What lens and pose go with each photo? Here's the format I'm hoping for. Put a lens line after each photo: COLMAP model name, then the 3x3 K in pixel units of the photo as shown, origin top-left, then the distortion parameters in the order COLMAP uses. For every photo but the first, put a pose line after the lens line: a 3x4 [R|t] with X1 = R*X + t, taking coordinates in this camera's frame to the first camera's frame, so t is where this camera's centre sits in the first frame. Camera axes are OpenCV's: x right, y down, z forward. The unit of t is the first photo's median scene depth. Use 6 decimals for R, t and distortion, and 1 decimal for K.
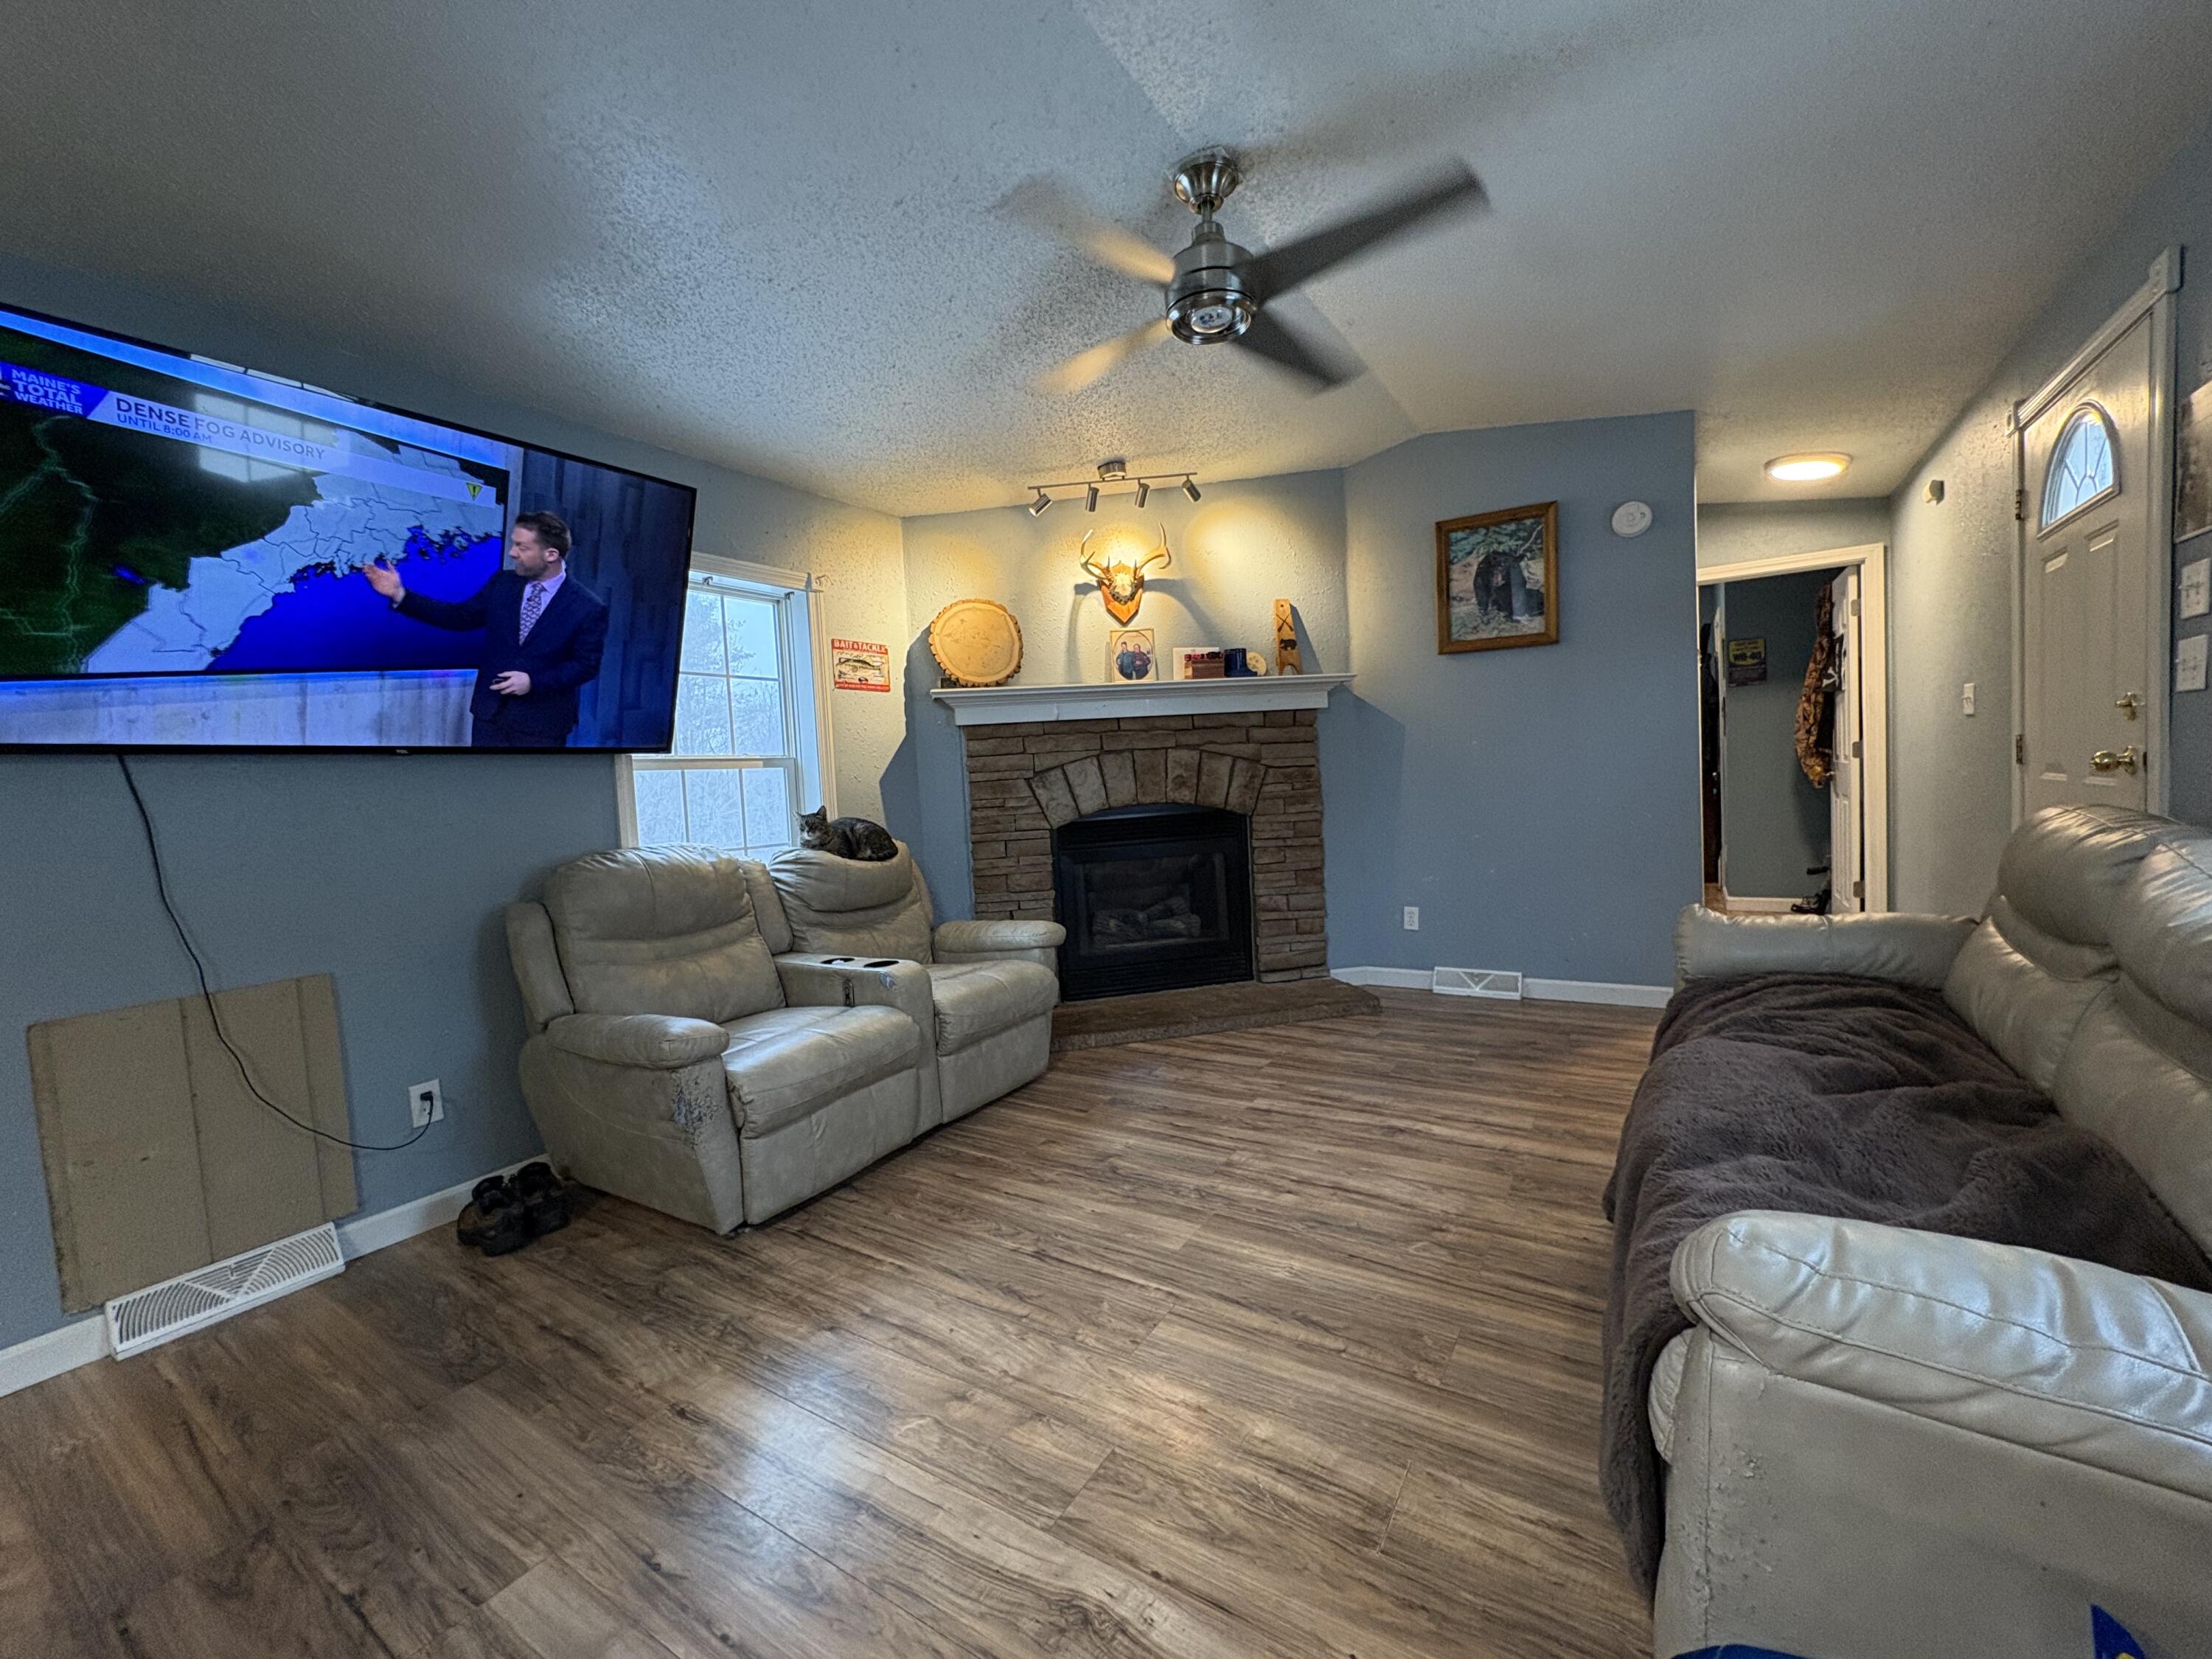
lens RADIAL K [[882.0, 0, 1106.0], [0, 882.0, 829.5], [0, 0, 1]] dist [-0.002101, 0.000060]
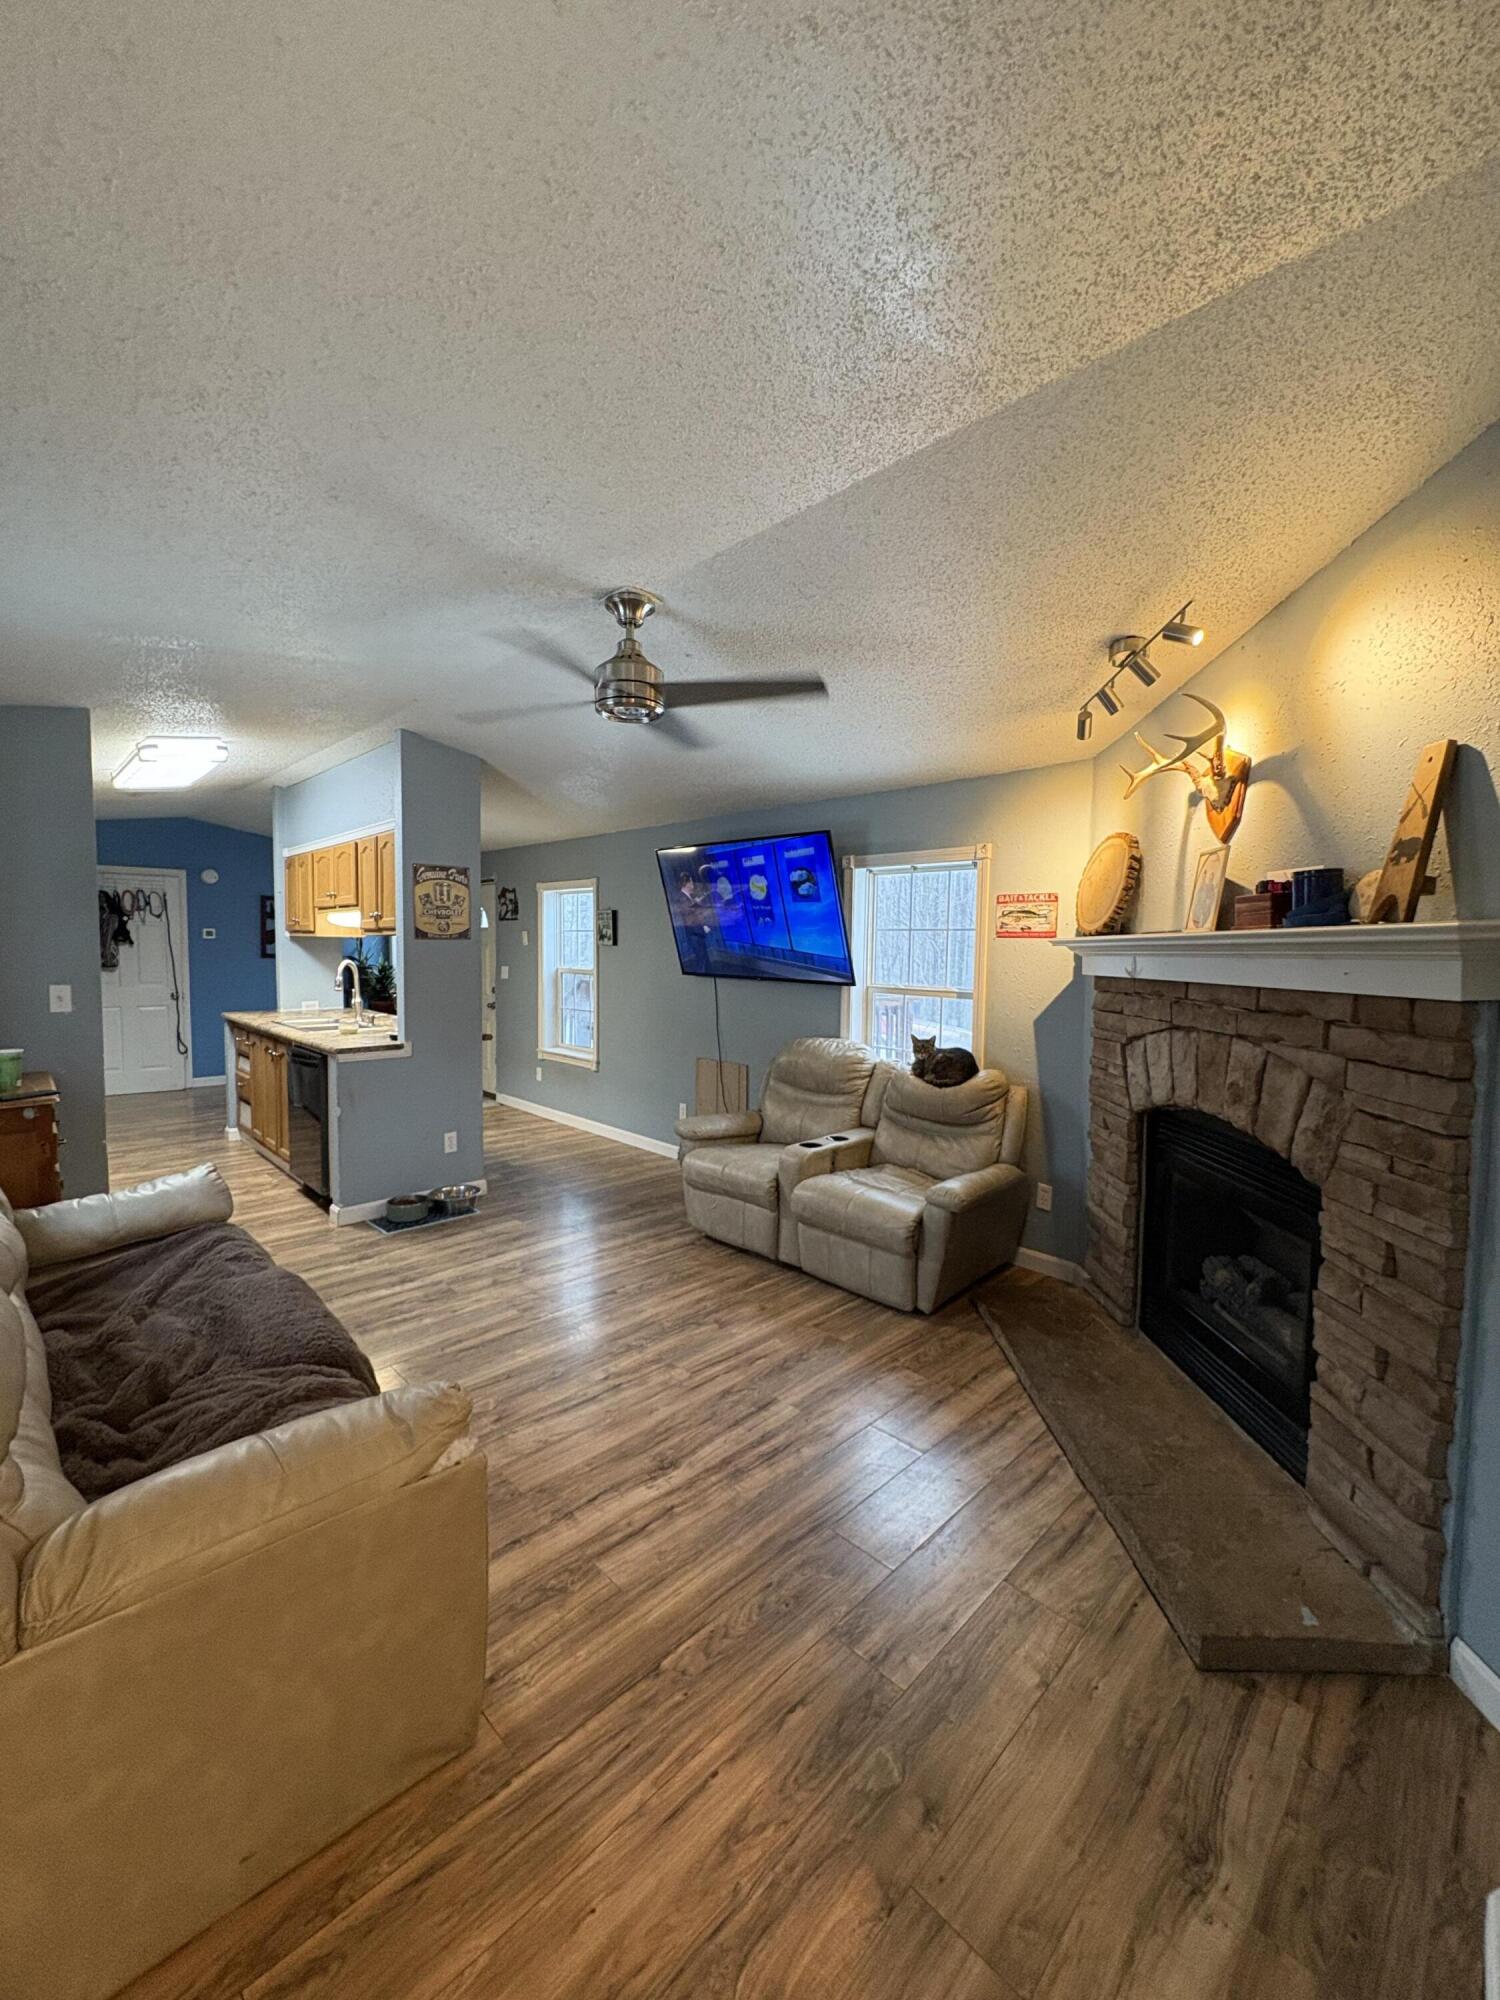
lens RADIAL K [[797.5, 0, 750.0], [0, 797.5, 1000.0], [0, 0, 1]] dist [-0.002101, 0.000060]
pose [[-0.216032, 0.118457, -0.969174, 0.706310], [-0.058542, 0.989256, 0.133961, -0.177744], [0.974630, 0.085678, -0.206776, 0.802115]]
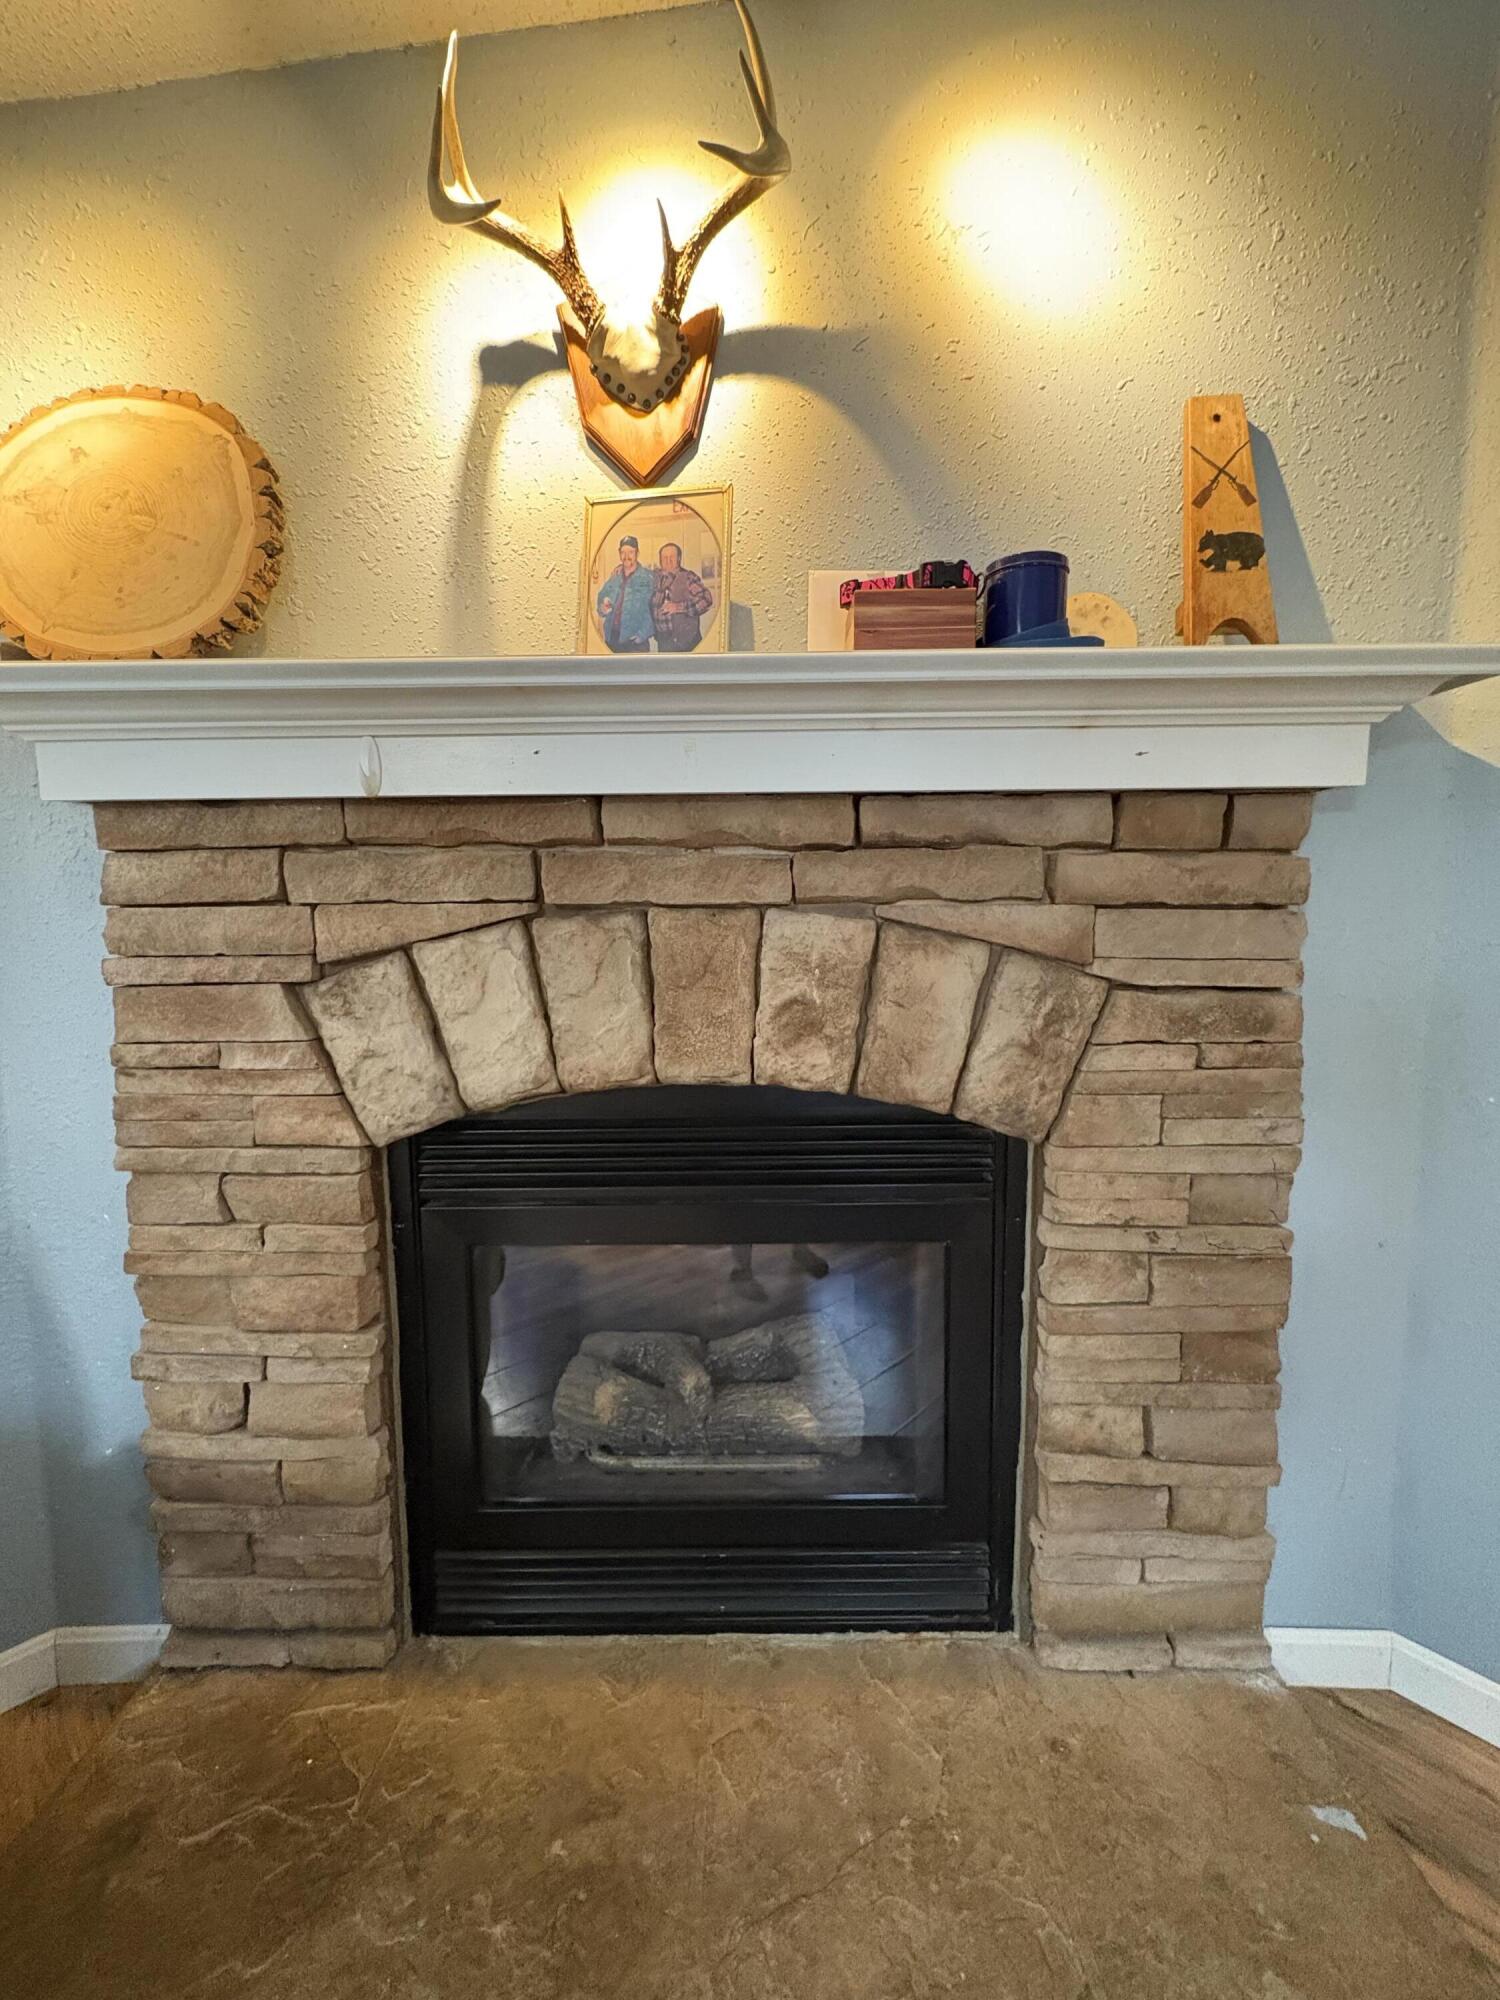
lens RADIAL K [[797.5, 0, 750.0], [0, 797.5, 1000.0], [0, 0, 1]] dist [-0.002101, 0.000060]
pose [[0.974648, 0.071374, -0.212056, 0.128489], [-0.063836, 0.997068, 0.042194, -0.073647], [0.214446, -0.027588, 0.976346, 0.752383]]
